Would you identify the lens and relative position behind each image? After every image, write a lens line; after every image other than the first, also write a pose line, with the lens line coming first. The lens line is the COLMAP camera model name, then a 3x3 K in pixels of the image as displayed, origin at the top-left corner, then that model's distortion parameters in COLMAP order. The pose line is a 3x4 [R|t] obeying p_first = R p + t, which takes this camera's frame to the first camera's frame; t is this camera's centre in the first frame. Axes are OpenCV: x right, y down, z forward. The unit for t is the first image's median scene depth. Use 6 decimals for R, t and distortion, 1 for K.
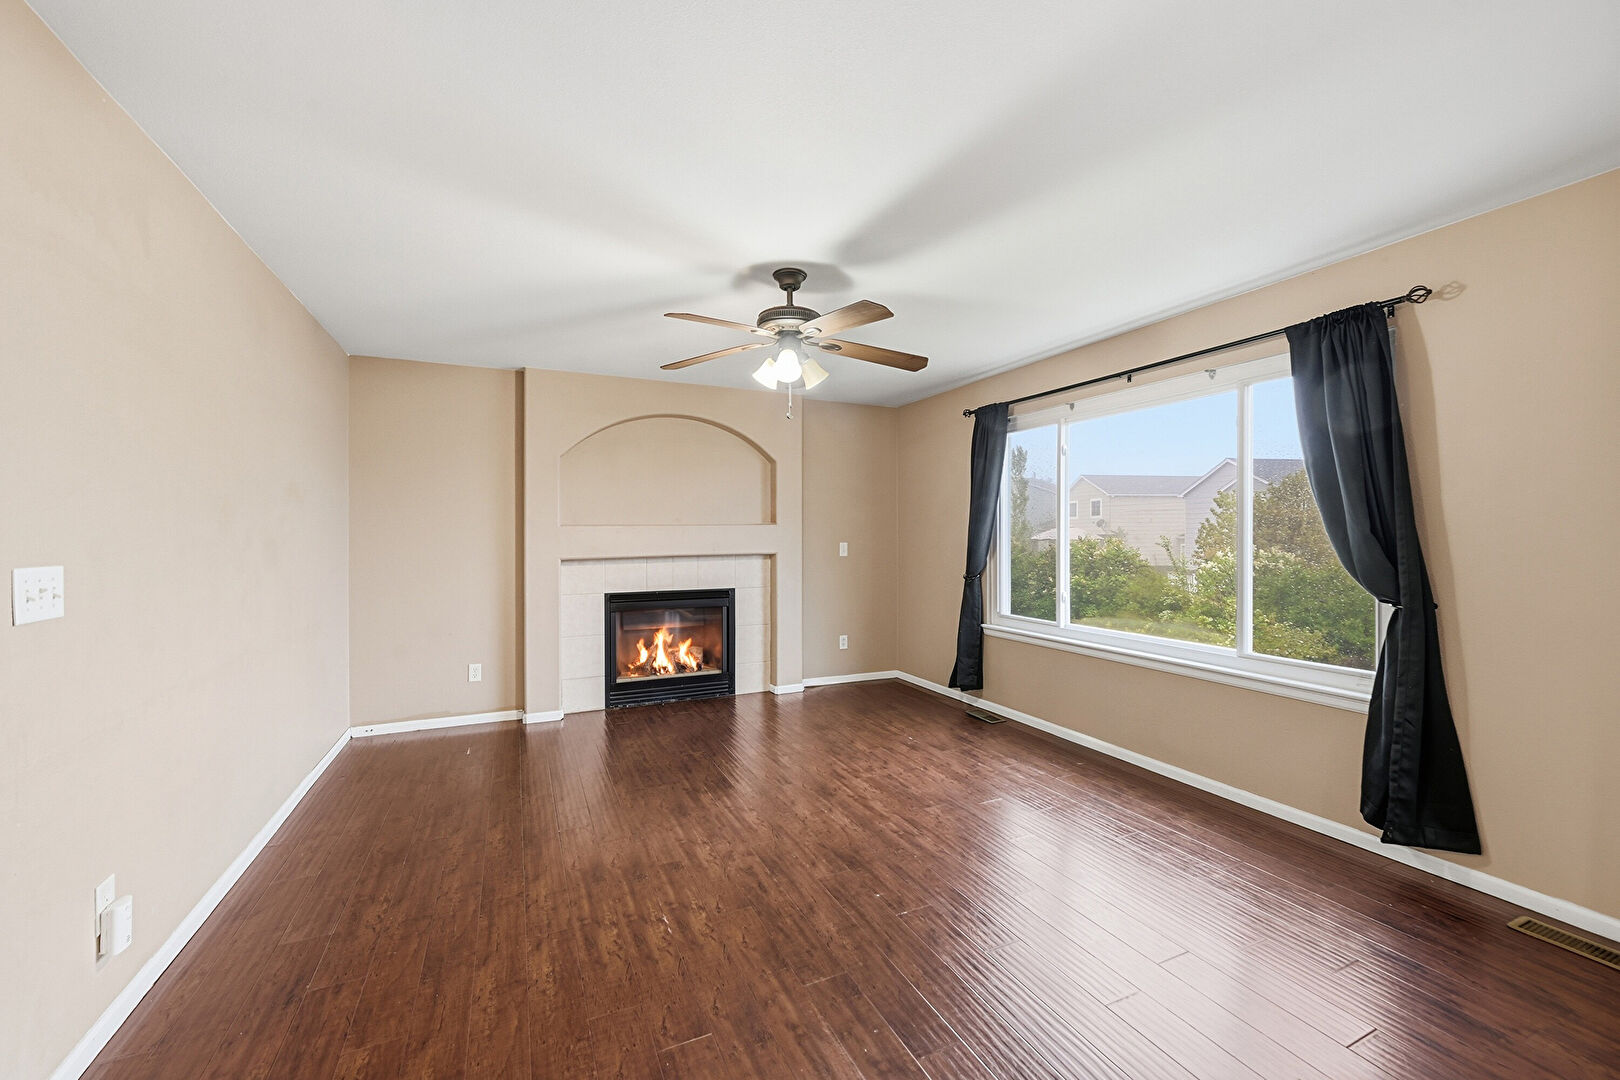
lens RADIAL K [[645.6, 0, 807.3], [0, 645.6, 536.3], [0, 0, 1]] dist [0.000951, 0.000399]
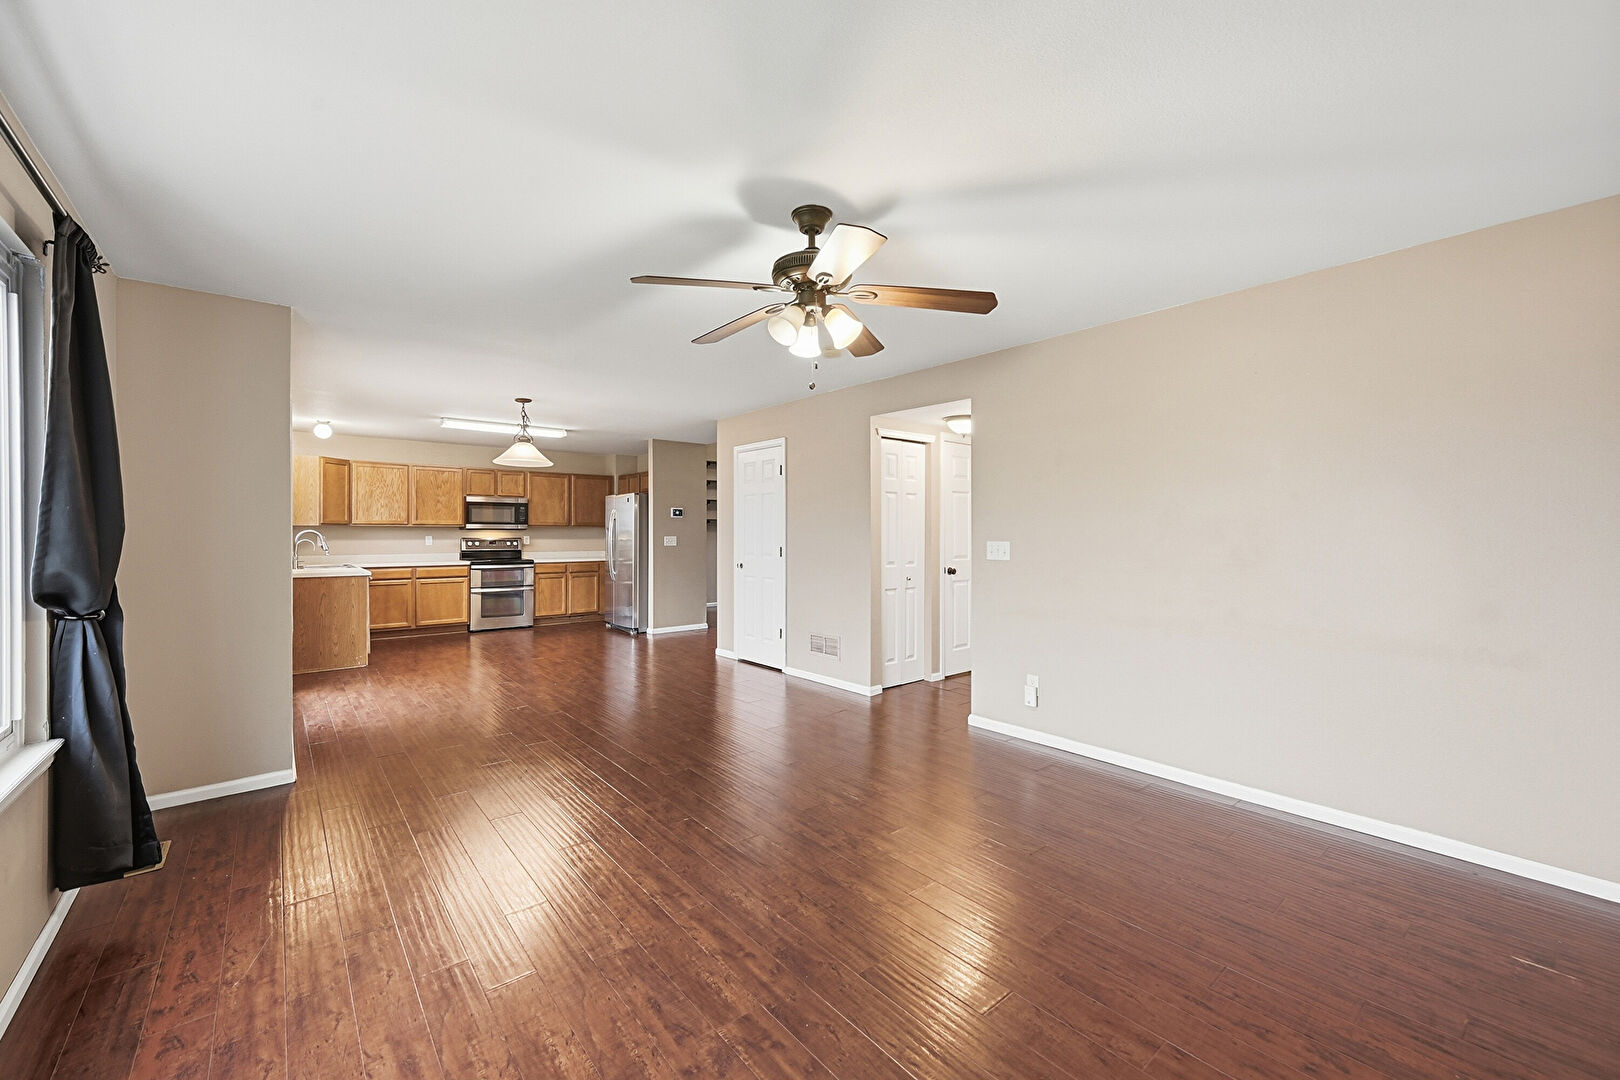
lens RADIAL K [[645.6, 0, 809.4], [0, 645.6, 533.7], [0, 0, 1]] dist [0.000951, 0.000399]
pose [[-0.965322, 0.001653, -0.261057, 0.176556], [0.000082, 0.999982, 0.006027, -0.001846], [0.261062, 0.005797, -0.965305, 1.645679]]
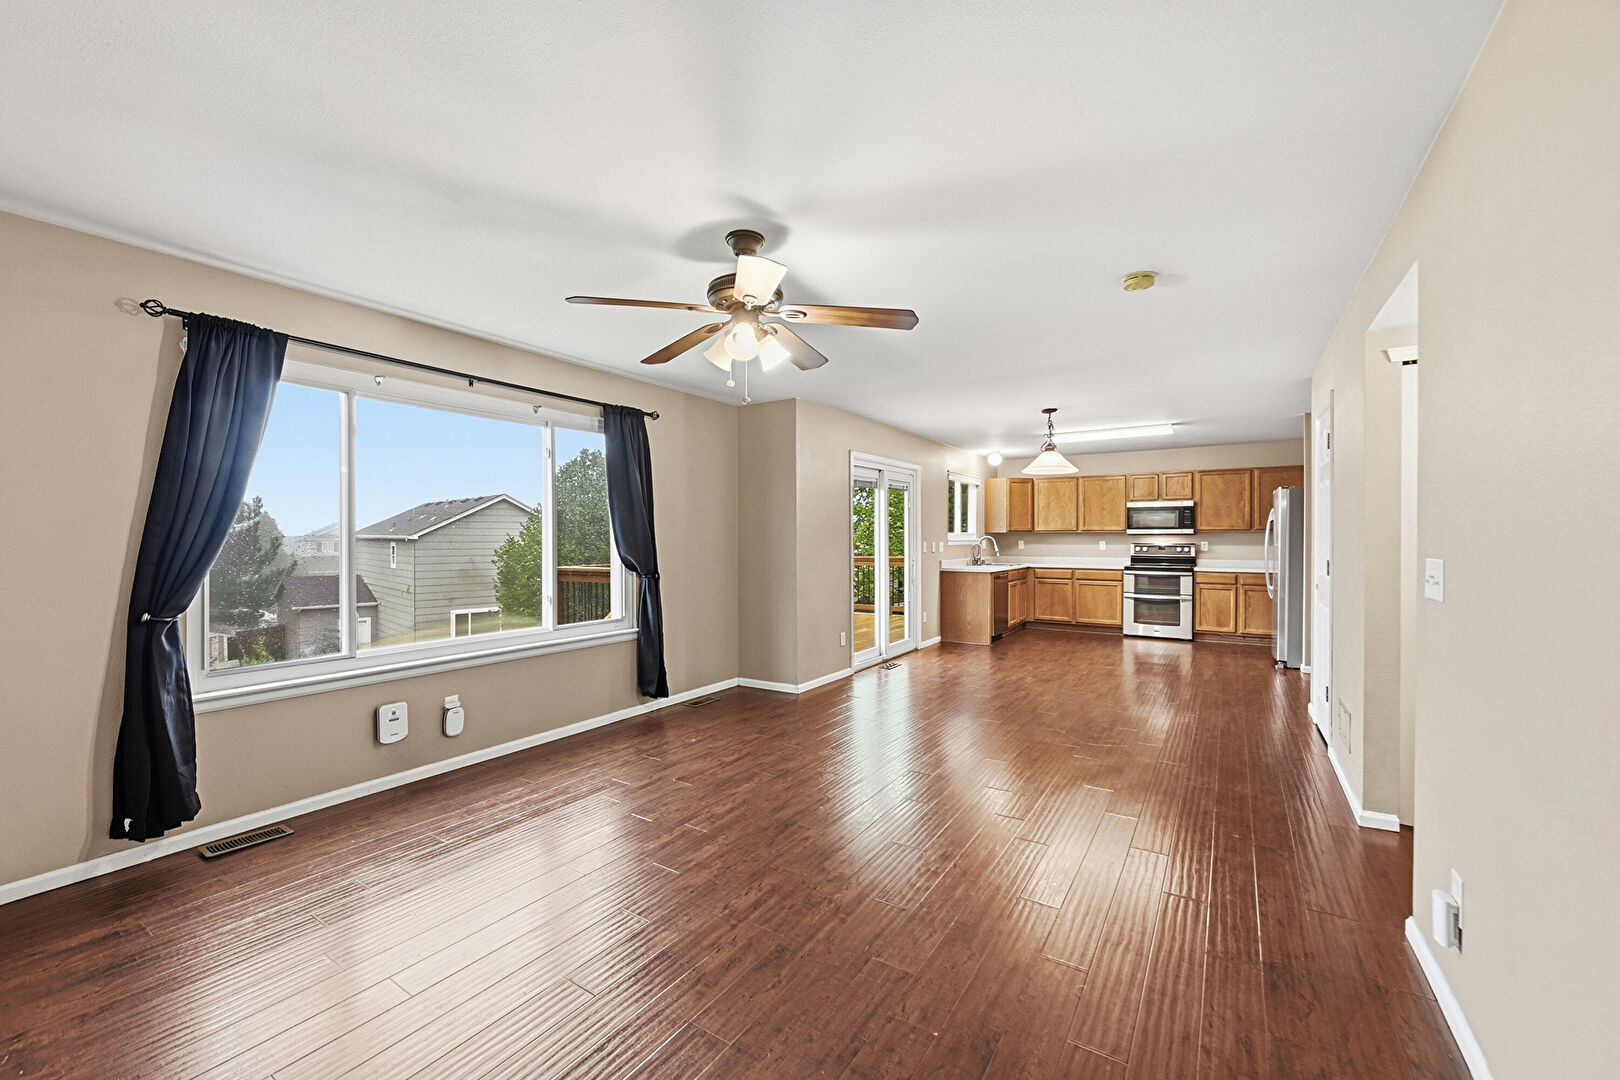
lens RADIAL K [[645.6, 0, 810.8], [0, 645.6, 541.1], [0, 0, 1]] dist [0.000951, 0.000399]
pose [[-0.529605, -0.001090, 0.848244, -0.747663], [0.006288, 0.999967, 0.005211, 0.000246], [-0.848221, 0.008094, -0.529580, 1.275369]]
